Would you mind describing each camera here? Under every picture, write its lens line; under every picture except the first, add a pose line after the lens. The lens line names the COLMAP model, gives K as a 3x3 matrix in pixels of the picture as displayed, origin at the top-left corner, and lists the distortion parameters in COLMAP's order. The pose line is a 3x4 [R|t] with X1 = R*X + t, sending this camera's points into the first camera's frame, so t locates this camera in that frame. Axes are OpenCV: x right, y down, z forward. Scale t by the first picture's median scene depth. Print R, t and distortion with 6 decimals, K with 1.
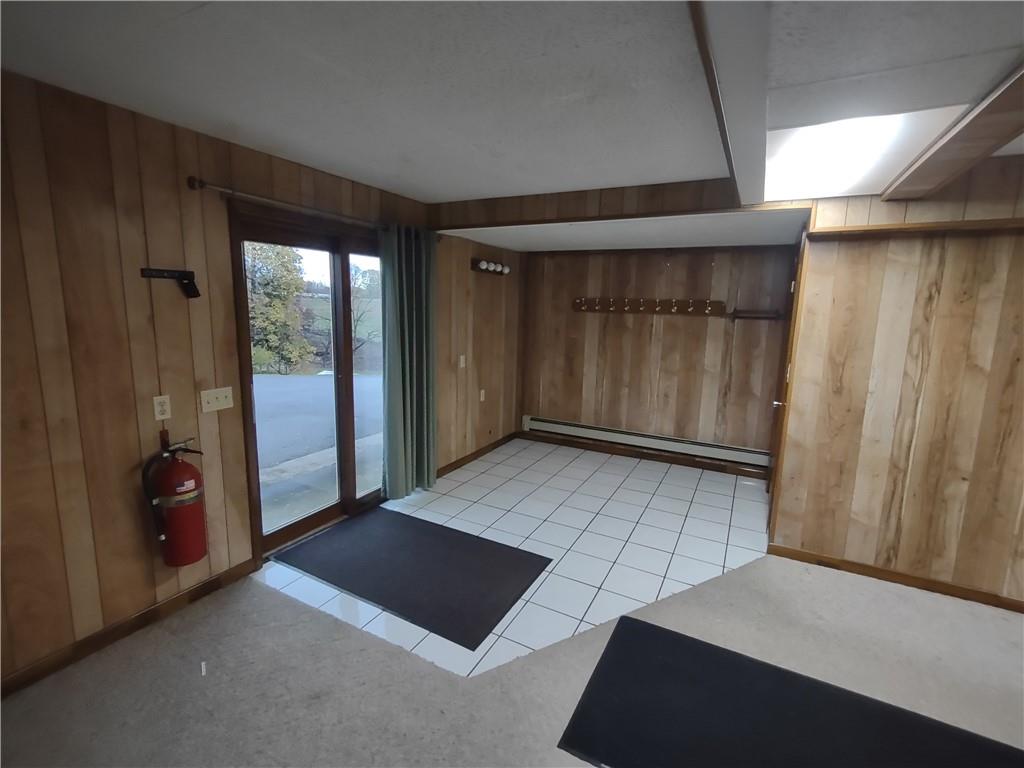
lens RADIAL K [[463.1, 0, 512.0], [0, 463.1, 384.0], [0, 0, 1]] dist [0.001265, 0.000100]
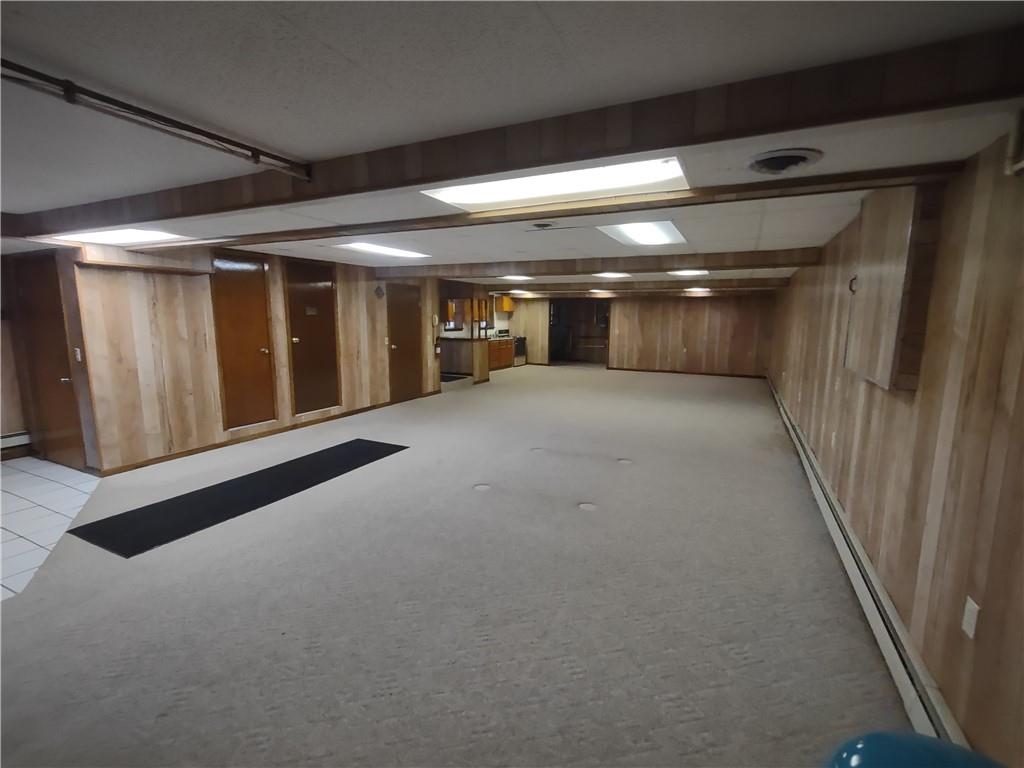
lens RADIAL K [[463.1, 0, 512.0], [0, 463.1, 384.0], [0, 0, 1]] dist [0.001265, 0.000100]
pose [[-0.030487, -0.174149, 0.984247, -1.000284], [0.153940, 0.972138, 0.176775, 0.020903], [-0.987610, 0.156905, -0.002829, -0.363980]]
